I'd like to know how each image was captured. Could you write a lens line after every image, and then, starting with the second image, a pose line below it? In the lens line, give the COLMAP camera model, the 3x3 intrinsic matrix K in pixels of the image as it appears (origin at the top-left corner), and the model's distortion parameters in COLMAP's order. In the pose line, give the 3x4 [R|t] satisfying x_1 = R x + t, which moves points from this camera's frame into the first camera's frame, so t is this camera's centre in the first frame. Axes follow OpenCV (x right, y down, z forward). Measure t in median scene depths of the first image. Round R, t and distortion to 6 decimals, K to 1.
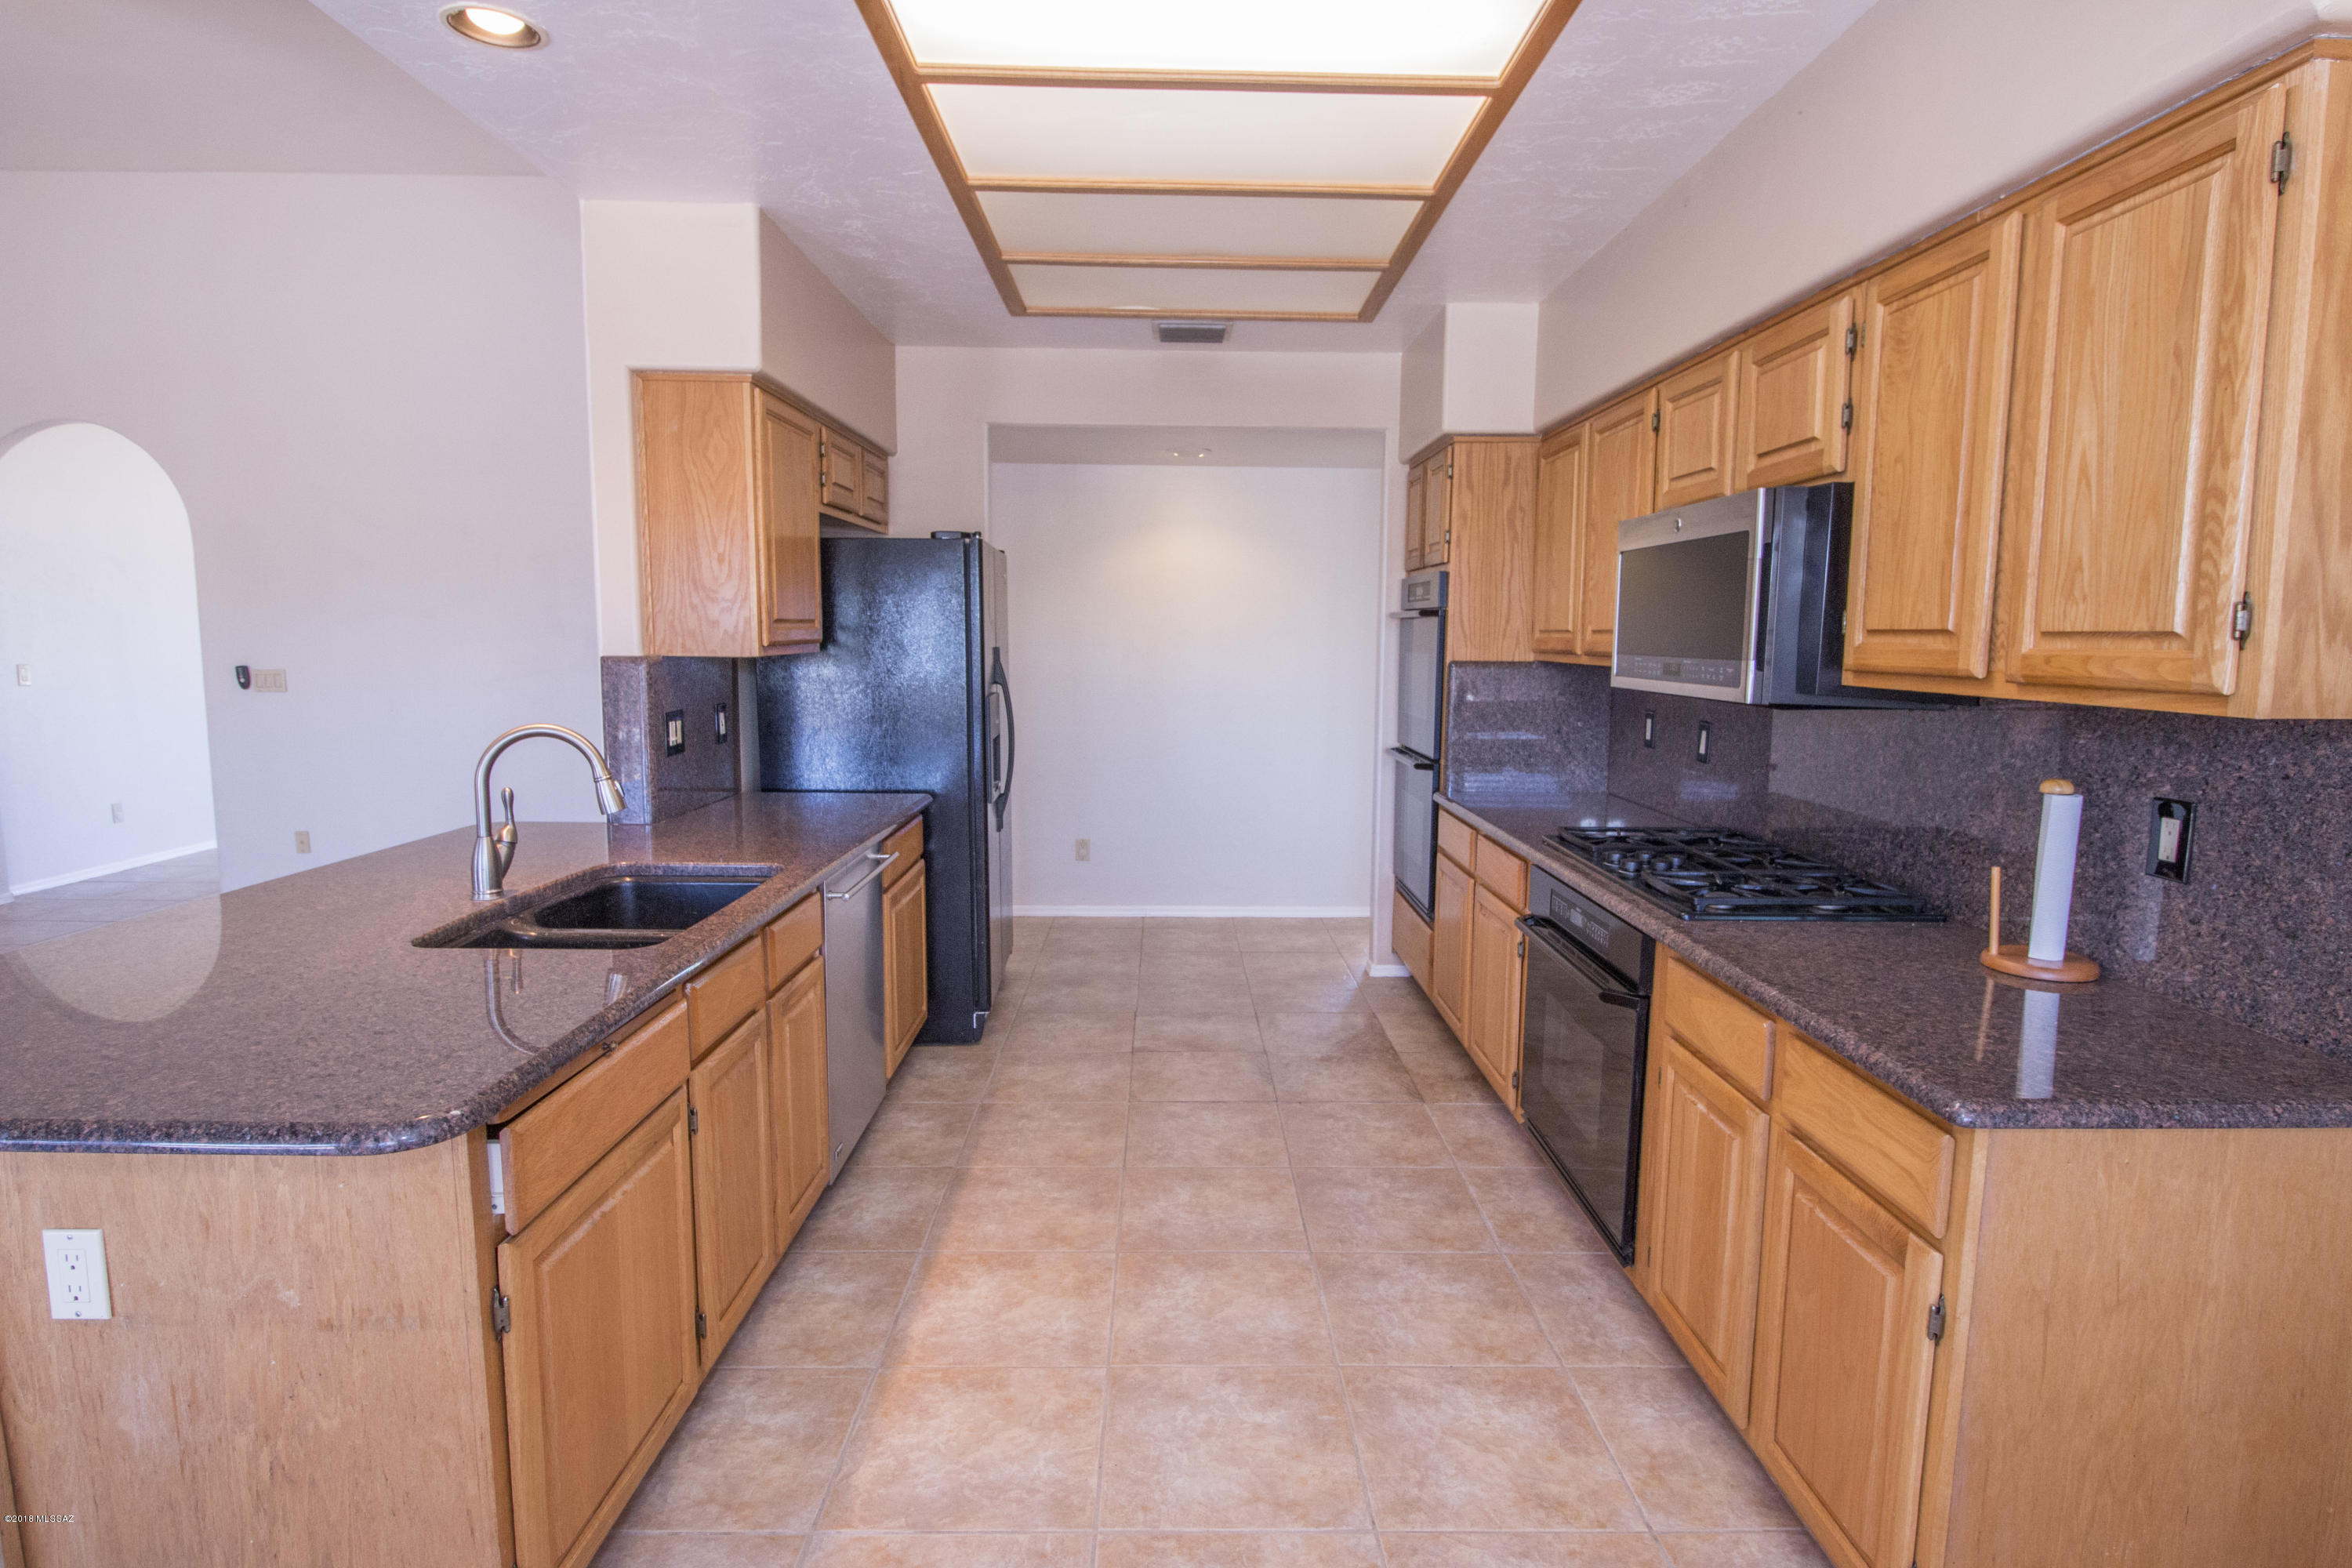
lens RADIAL K [[1228.3, 0, 1187.4], [0, 1228.3, 777.4], [0, 0, 1]] dist [0.003613, -0.012787]
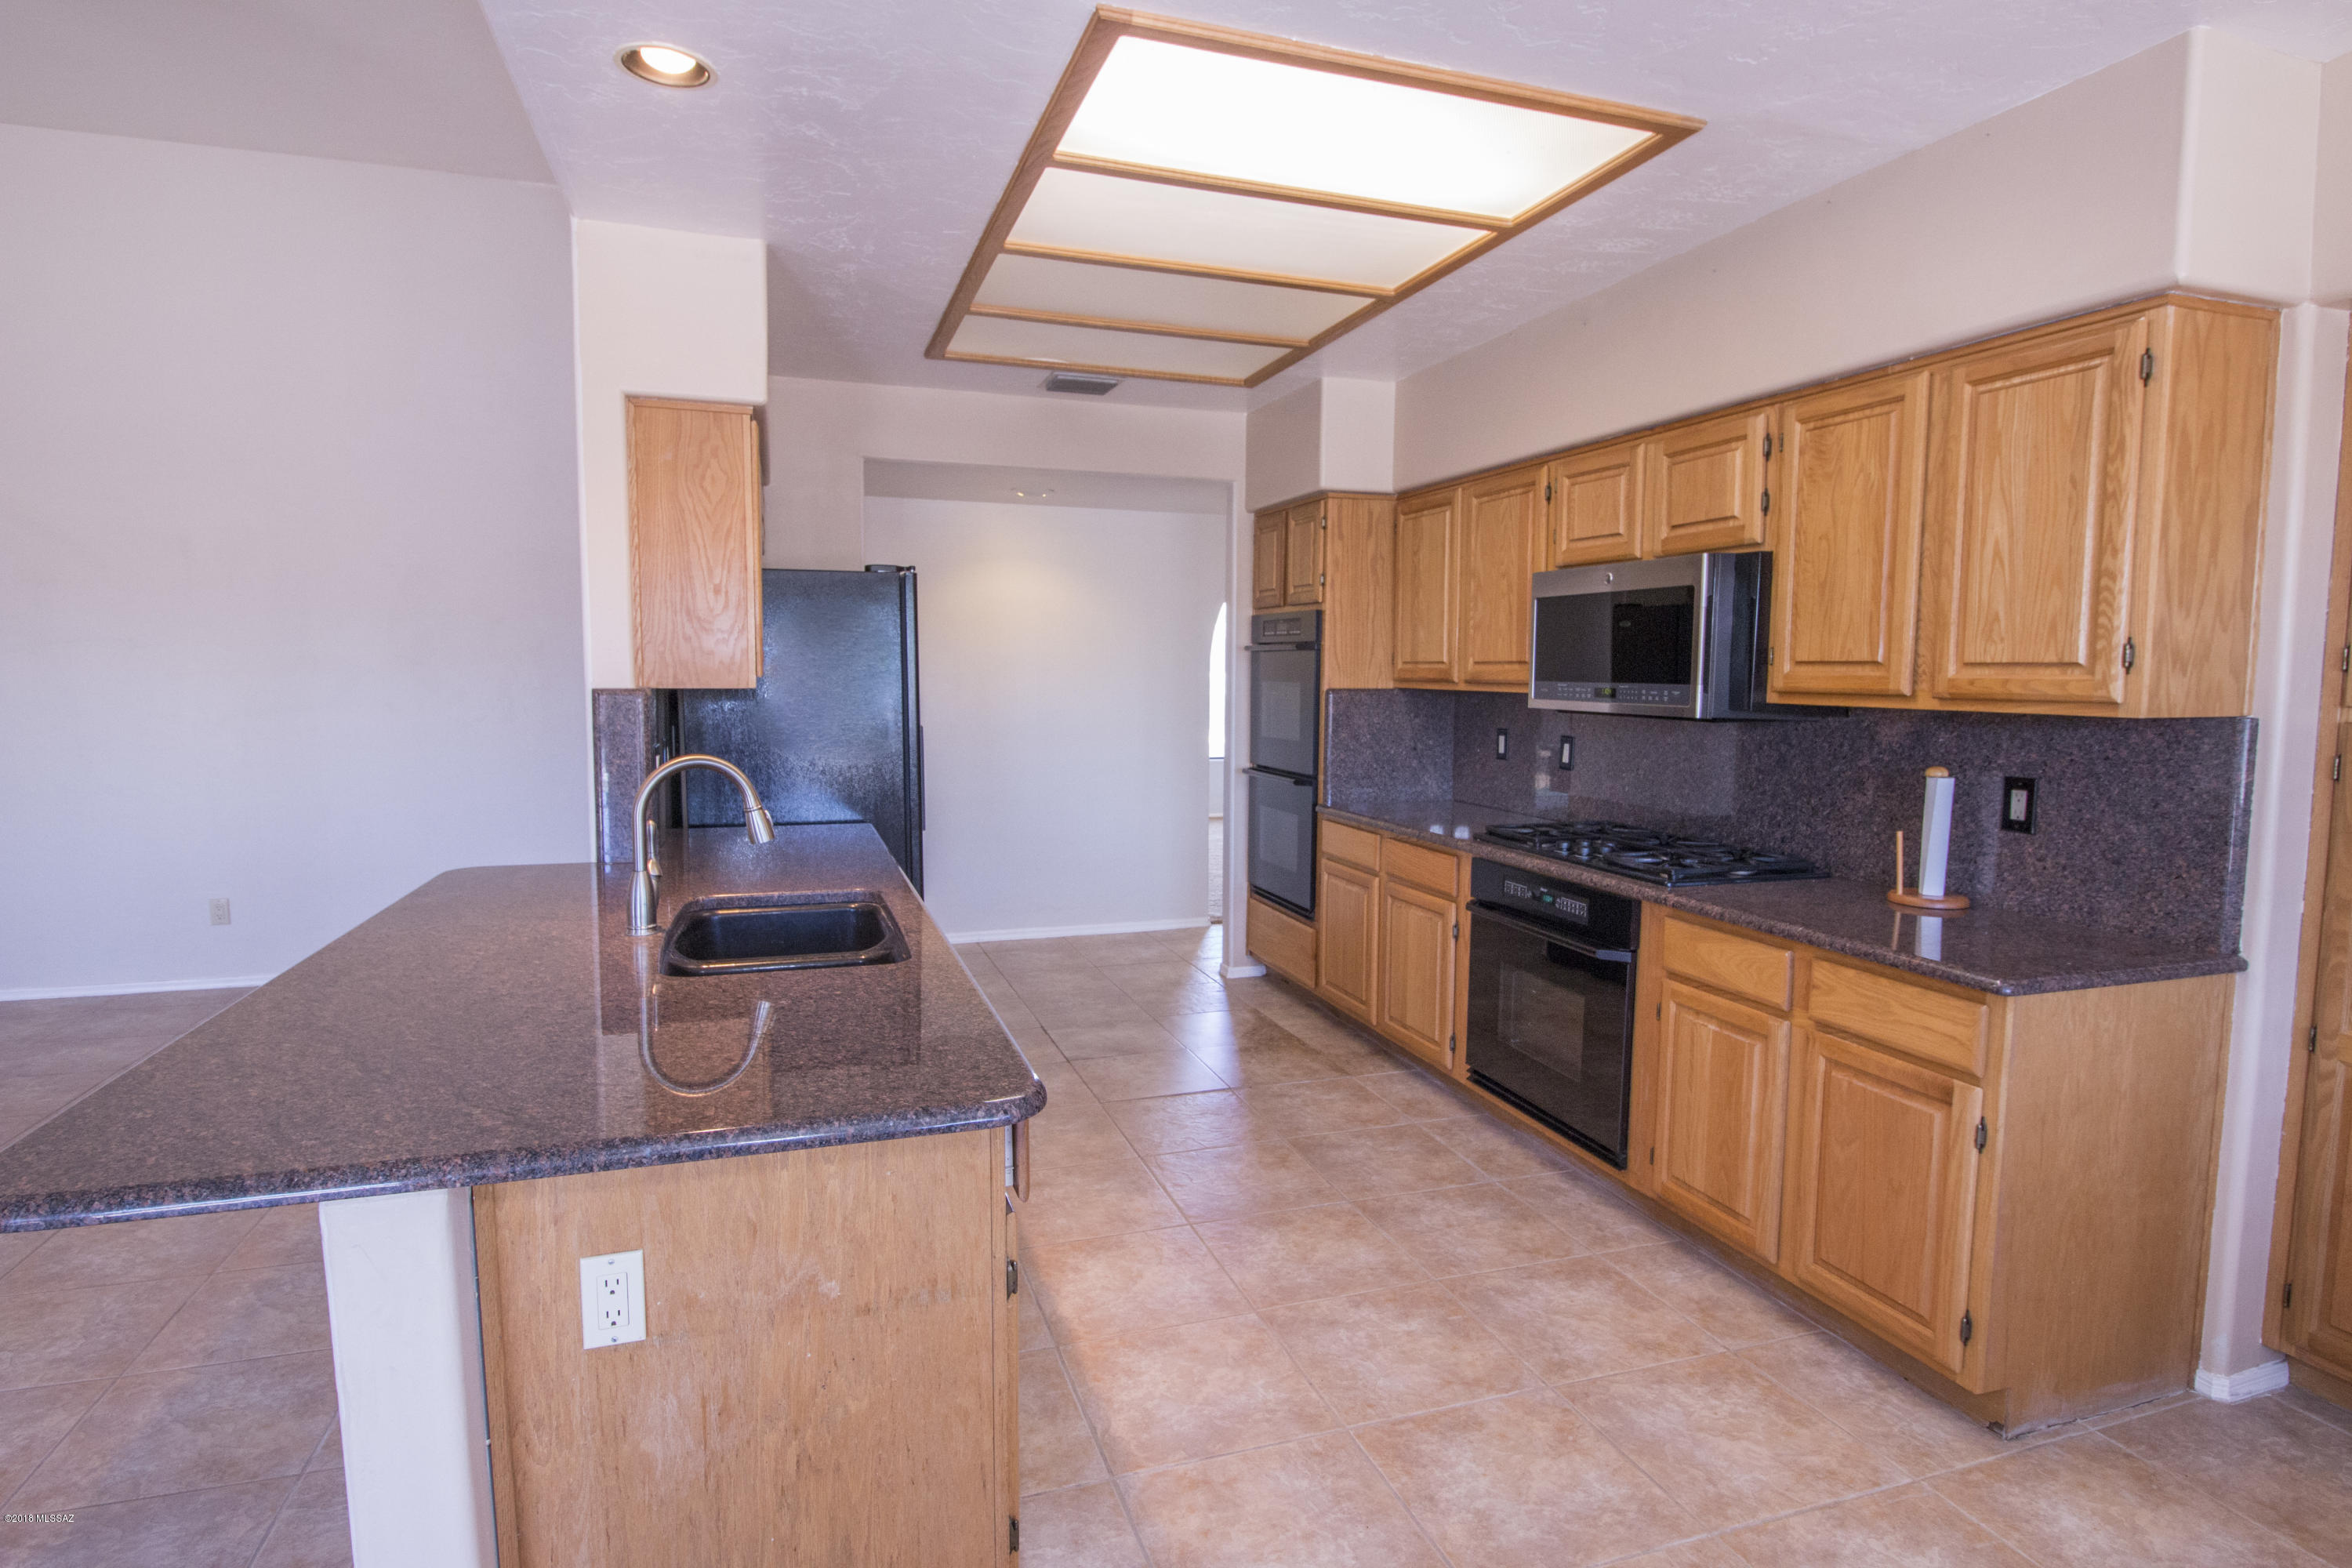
lens RADIAL K [[1228.3, 0, 1187.4], [0, 1228.3, 777.4], [0, 0, 1]] dist [0.003613, -0.012787]
pose [[0.952926, -0.028319, 0.301876, -0.539626], [0.035981, 0.999155, -0.019849, 0.010681], [-0.301059, 0.029776, 0.953140, -0.087371]]
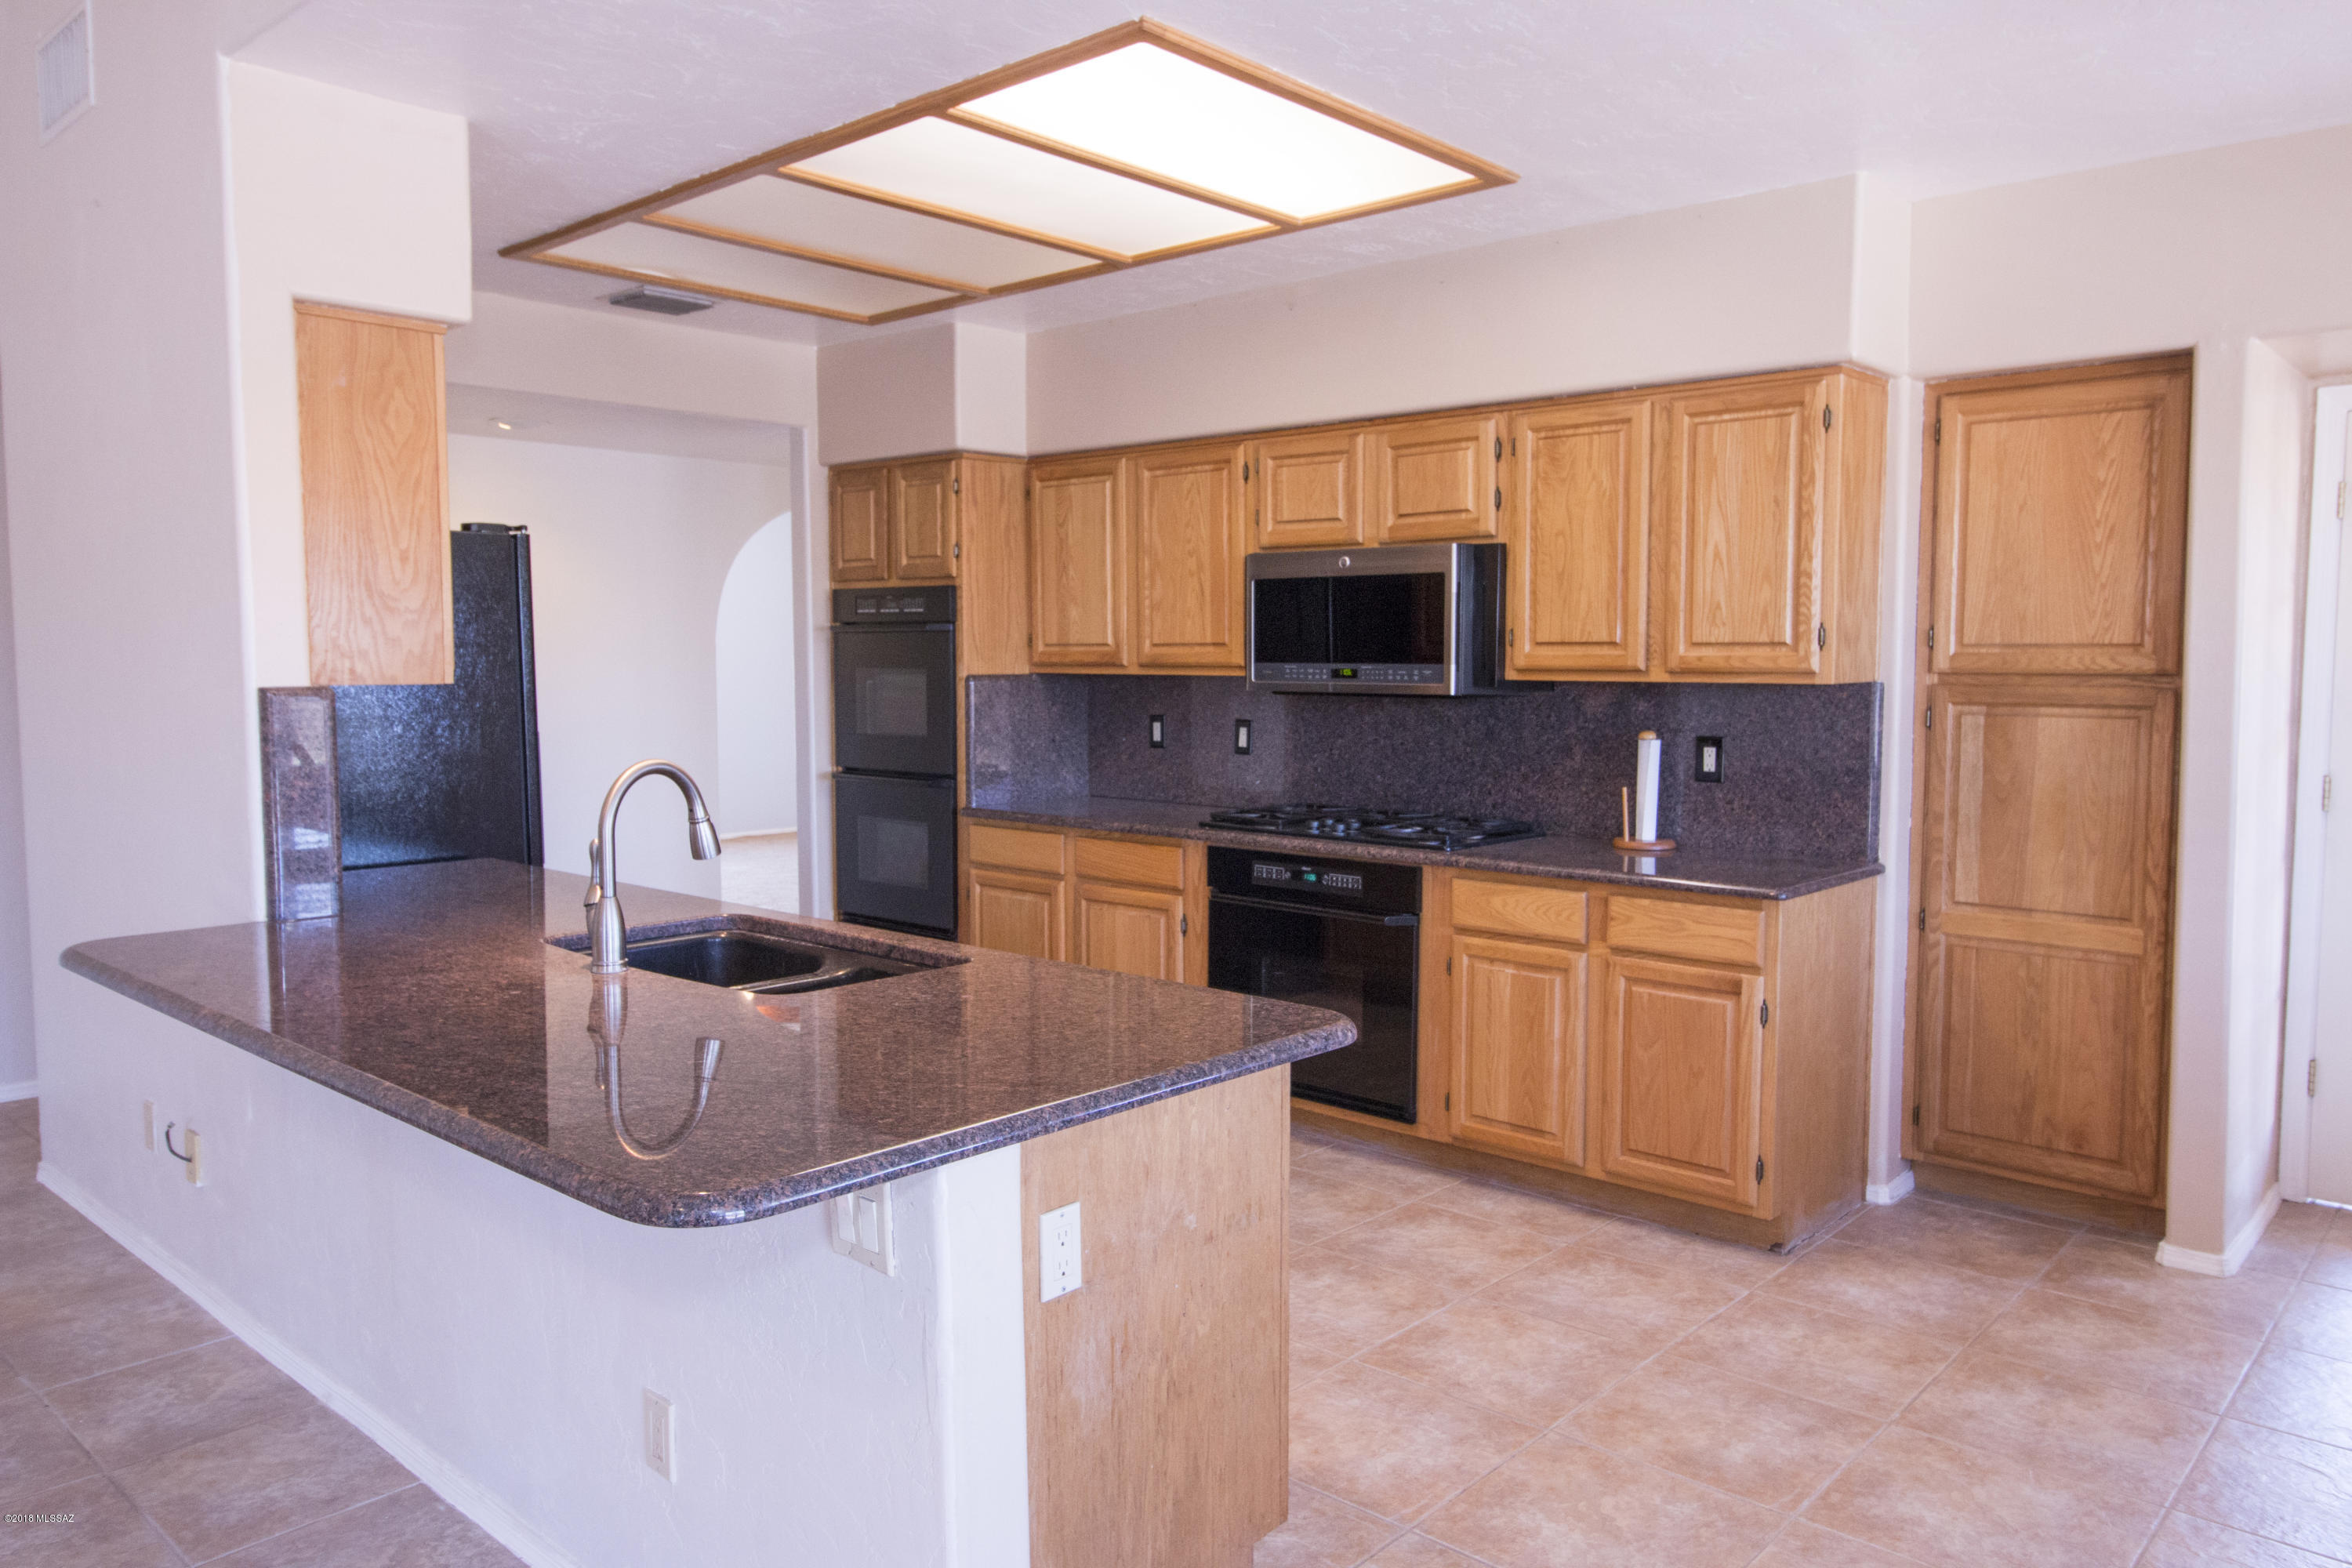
lens RADIAL K [[1619.6, 0, 1185.5], [0, 1619.6, 772.8], [0, 0, 1]] dist [0.007532, 0.000502]
pose [[0.686918, -0.063448, 0.723960, -1.316154], [0.091734, 0.995783, 0.000230, 0.000183], [-0.720922, 0.066254, 0.689842, -0.062373]]
